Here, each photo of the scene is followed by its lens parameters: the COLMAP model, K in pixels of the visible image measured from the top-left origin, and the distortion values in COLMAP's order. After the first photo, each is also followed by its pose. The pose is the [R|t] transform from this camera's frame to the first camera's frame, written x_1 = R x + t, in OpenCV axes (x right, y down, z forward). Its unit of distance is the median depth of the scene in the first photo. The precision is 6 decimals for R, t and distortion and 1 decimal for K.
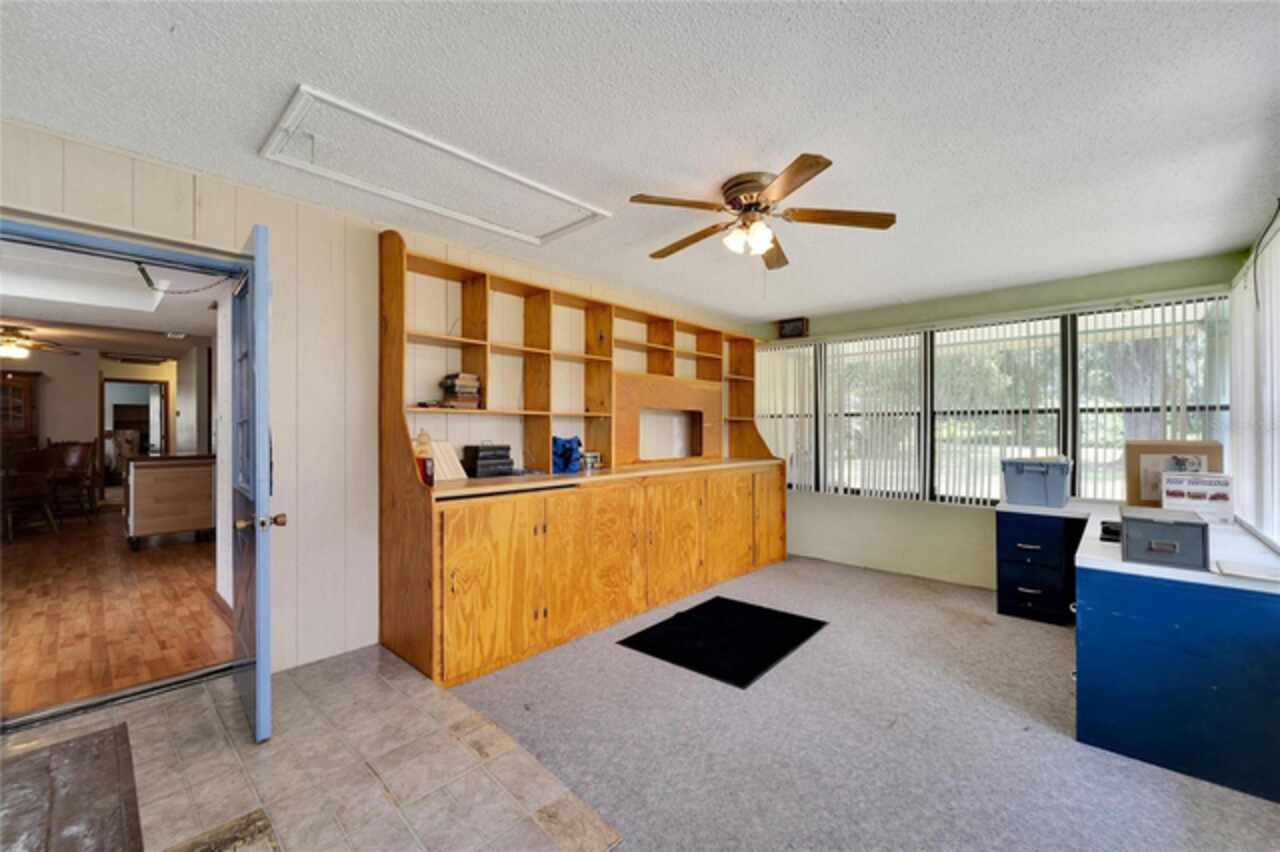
lens RADIAL K [[515.0, 0, 636.1], [0, 515.0, 423.5], [0, 0, 1]] dist [0.001374, -0.002377]
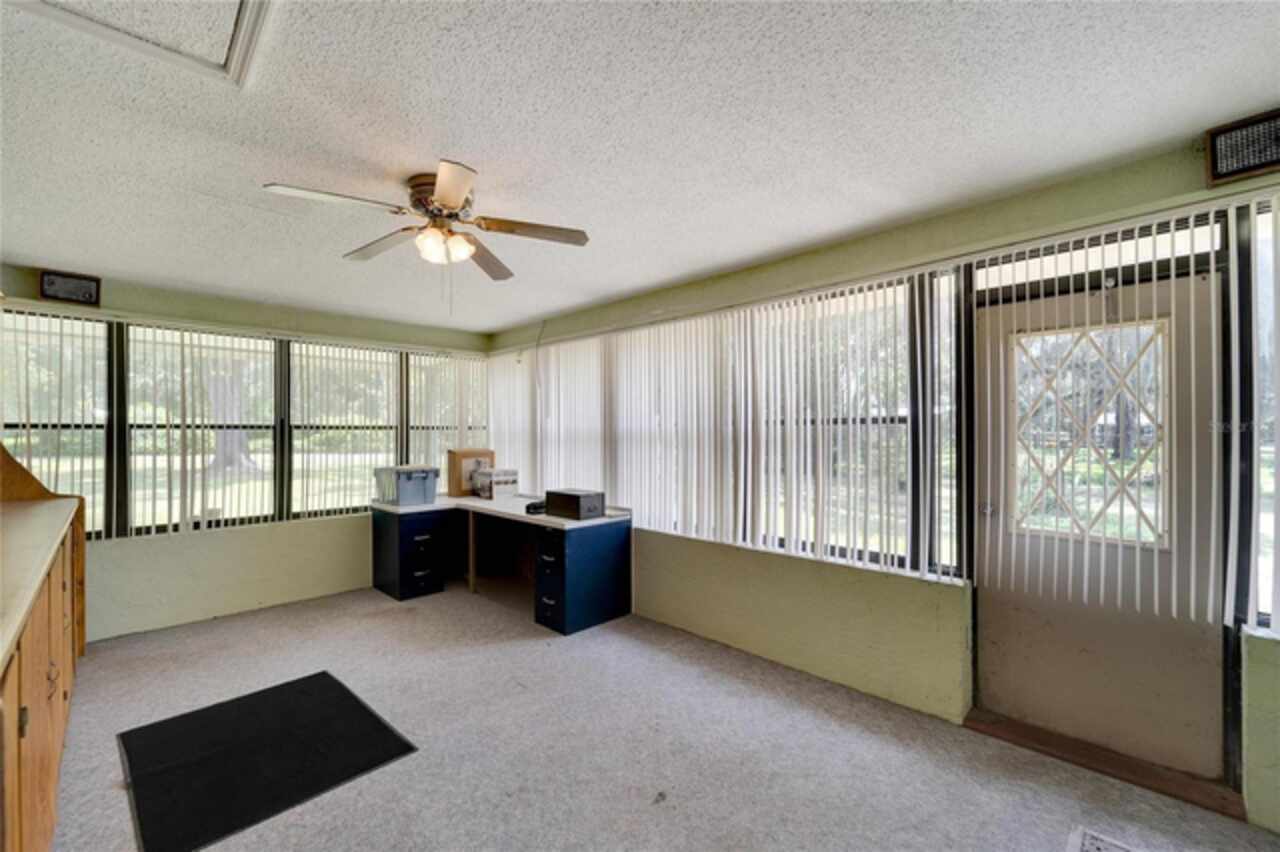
lens RADIAL K [[515.0, 0, 634.6], [0, 515.0, 434.1], [0, 0, 1]] dist [0.001374, -0.002377]
pose [[0.054768, 0.009354, 0.998455, -0.391677], [0.002219, 0.999953, -0.009490, 0.003253], [-0.998497, 0.002736, 0.054745, 0.372743]]
